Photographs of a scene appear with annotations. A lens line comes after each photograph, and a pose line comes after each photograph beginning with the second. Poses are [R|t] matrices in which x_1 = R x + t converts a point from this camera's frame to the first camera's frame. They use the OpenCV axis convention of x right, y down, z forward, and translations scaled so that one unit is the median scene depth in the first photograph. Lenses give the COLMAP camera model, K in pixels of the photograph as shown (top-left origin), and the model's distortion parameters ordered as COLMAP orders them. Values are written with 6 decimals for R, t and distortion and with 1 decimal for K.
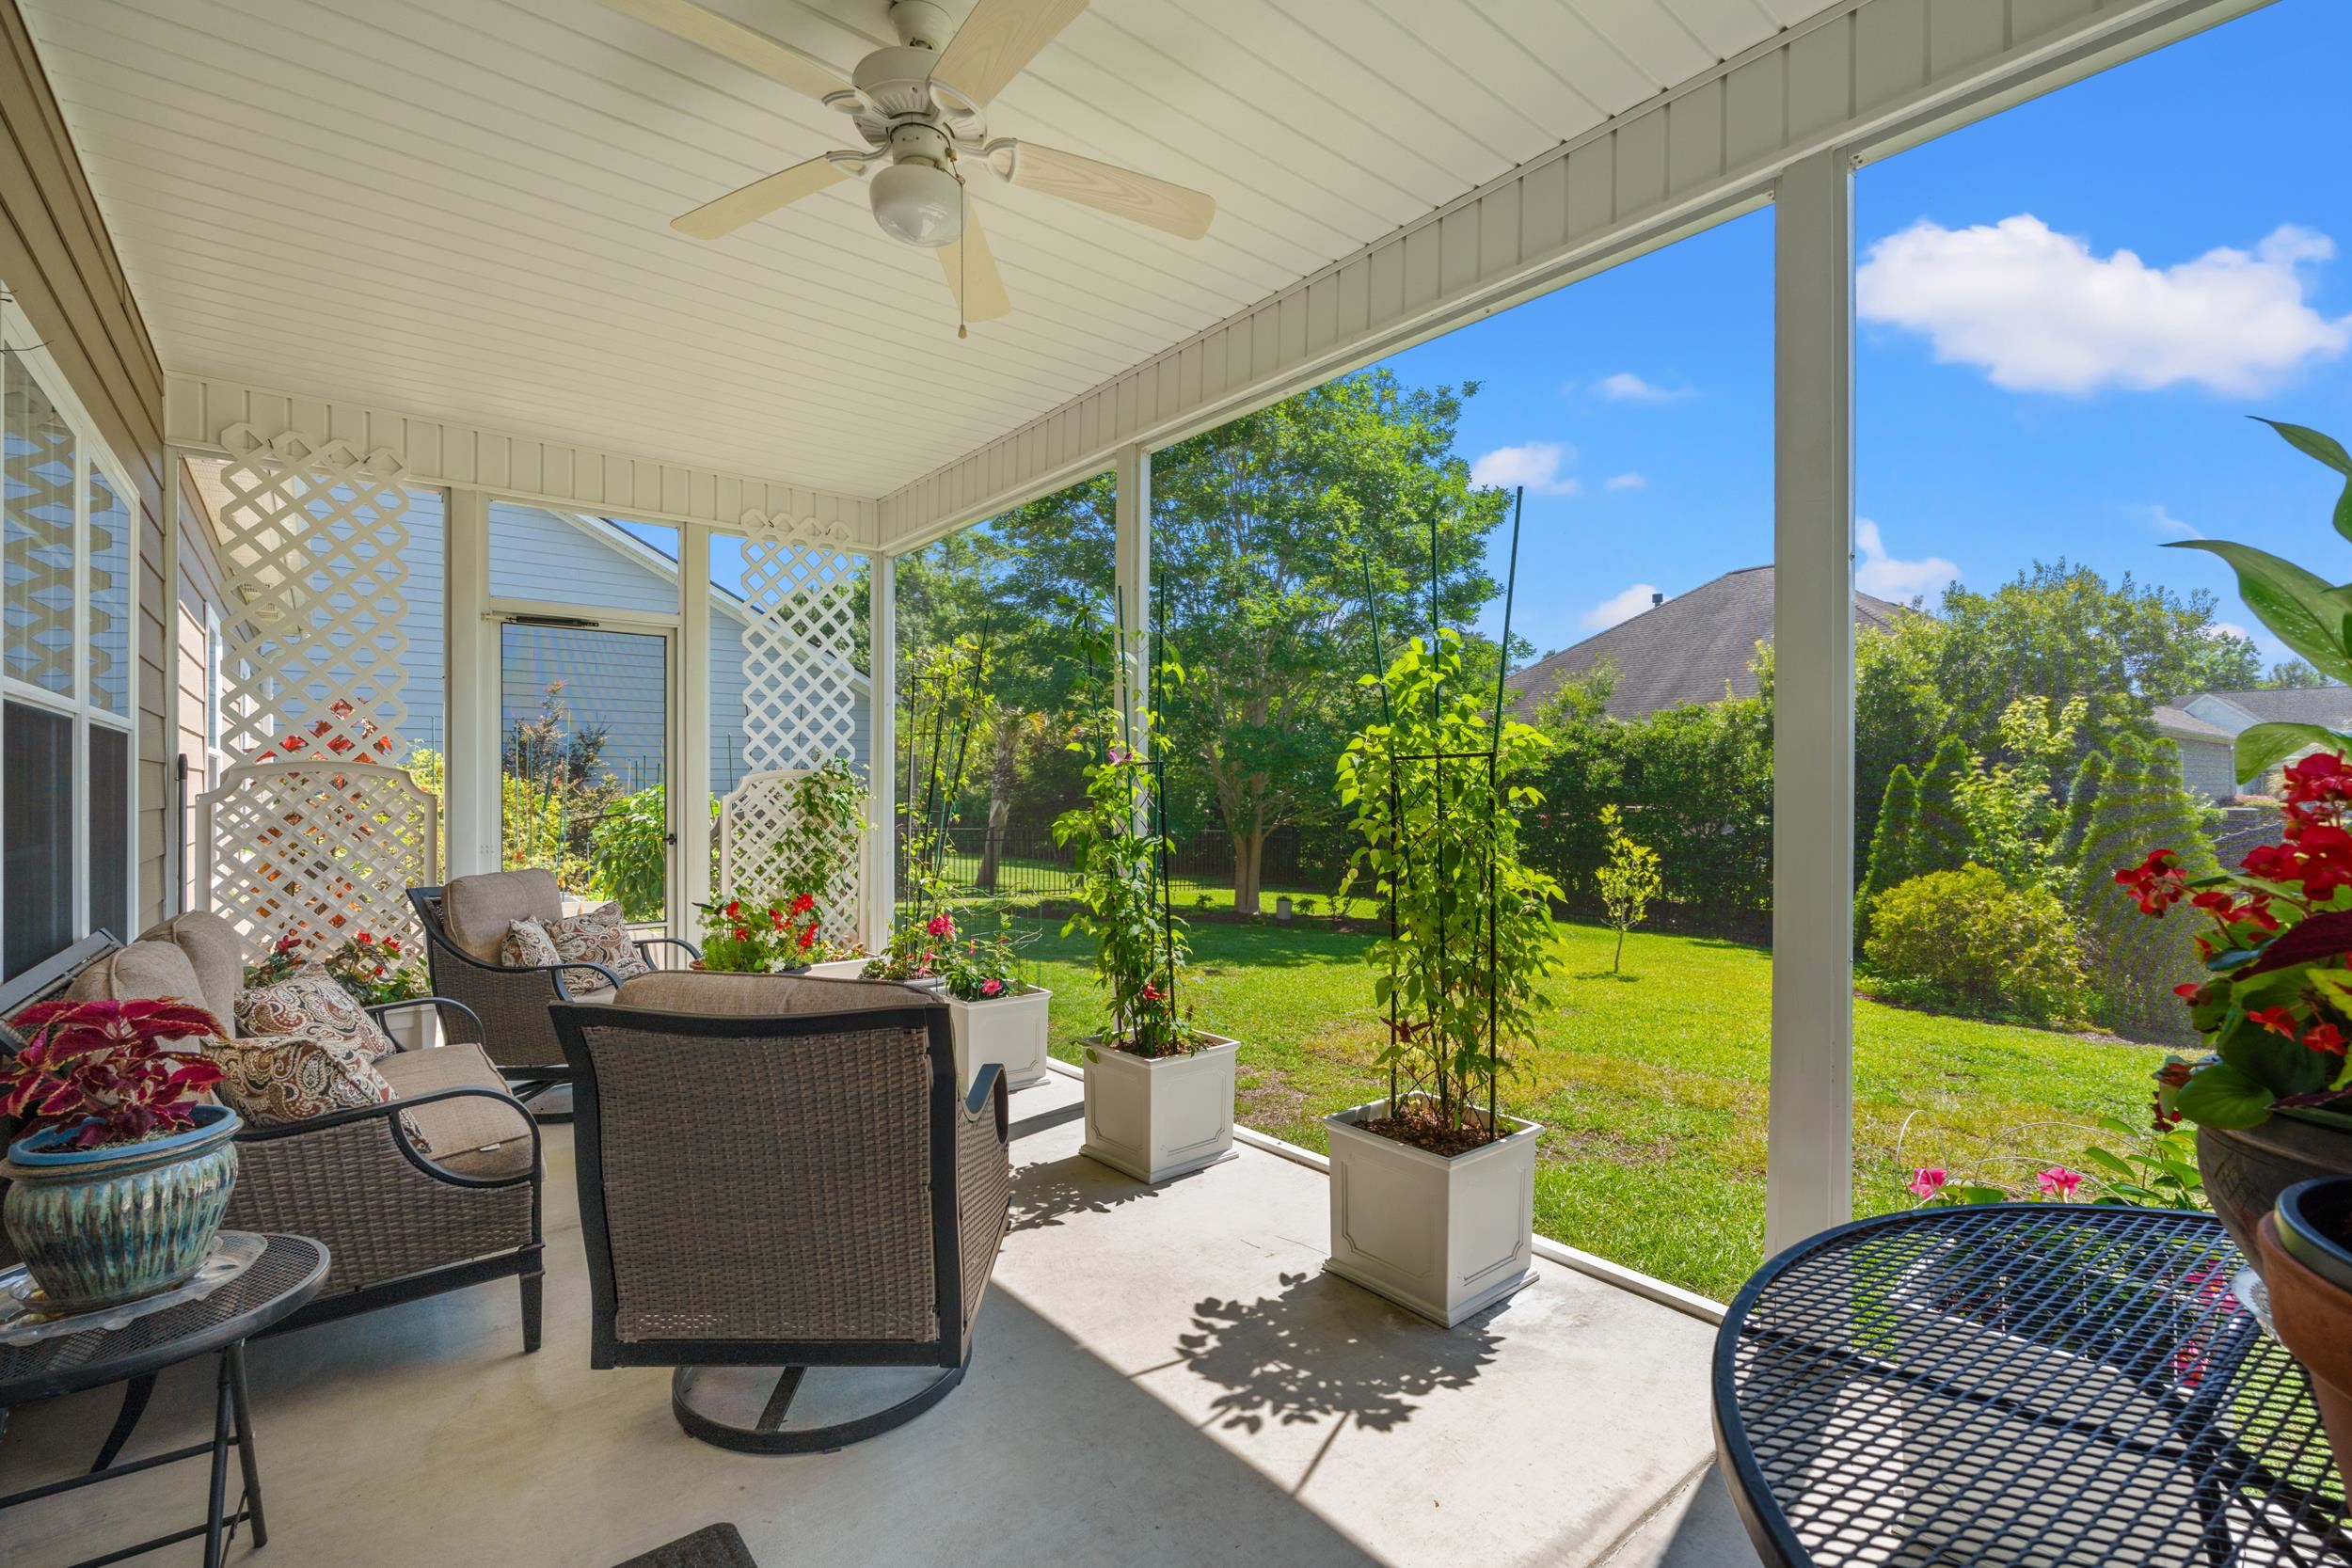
lens RADIAL K [[1034.4, 0, 1176.0], [0, 1034.4, 784.0], [0, 0, 1]] dist [-0.000821, -0.000083]
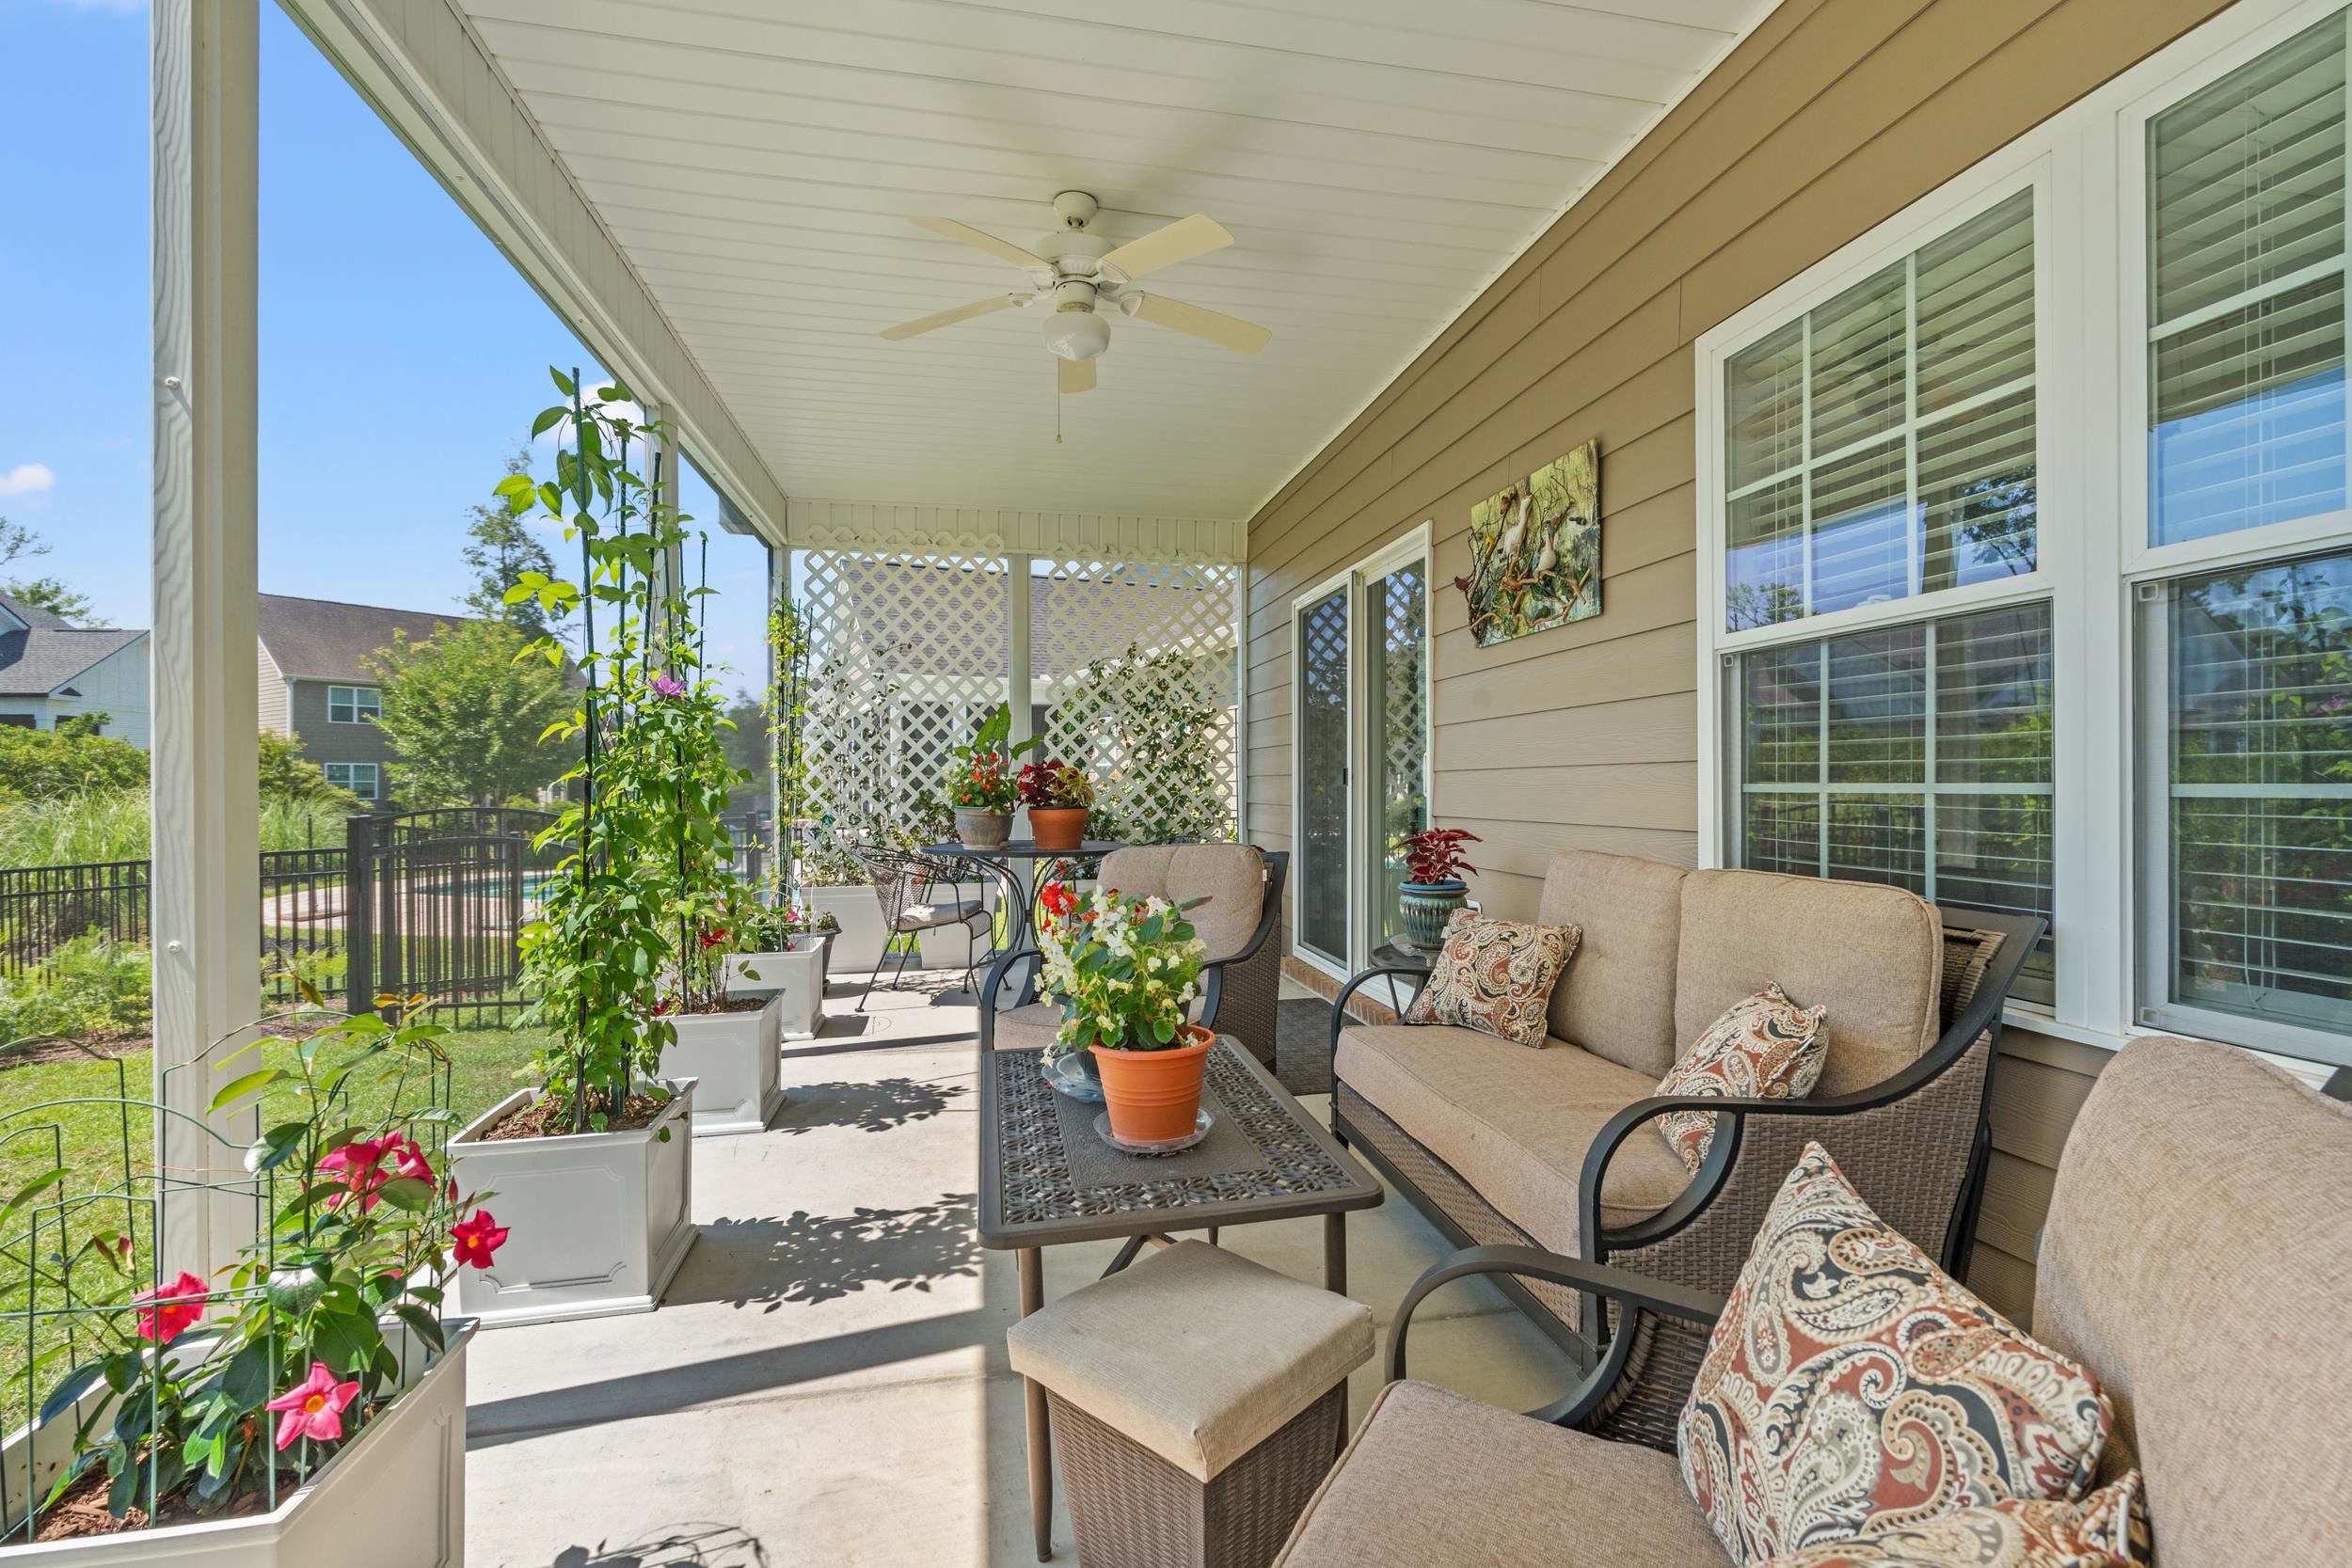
lens RADIAL K [[1034.4, 0, 1176.0], [0, 1034.4, 784.0], [0, 0, 1]] dist [-0.000821, -0.000083]
pose [[-0.877715, 0.000126, 0.479182, -1.034404], [-0.000987, 0.999997, -0.002070, 0.055047], [-0.479181, -0.002290, -0.877713, 2.146199]]
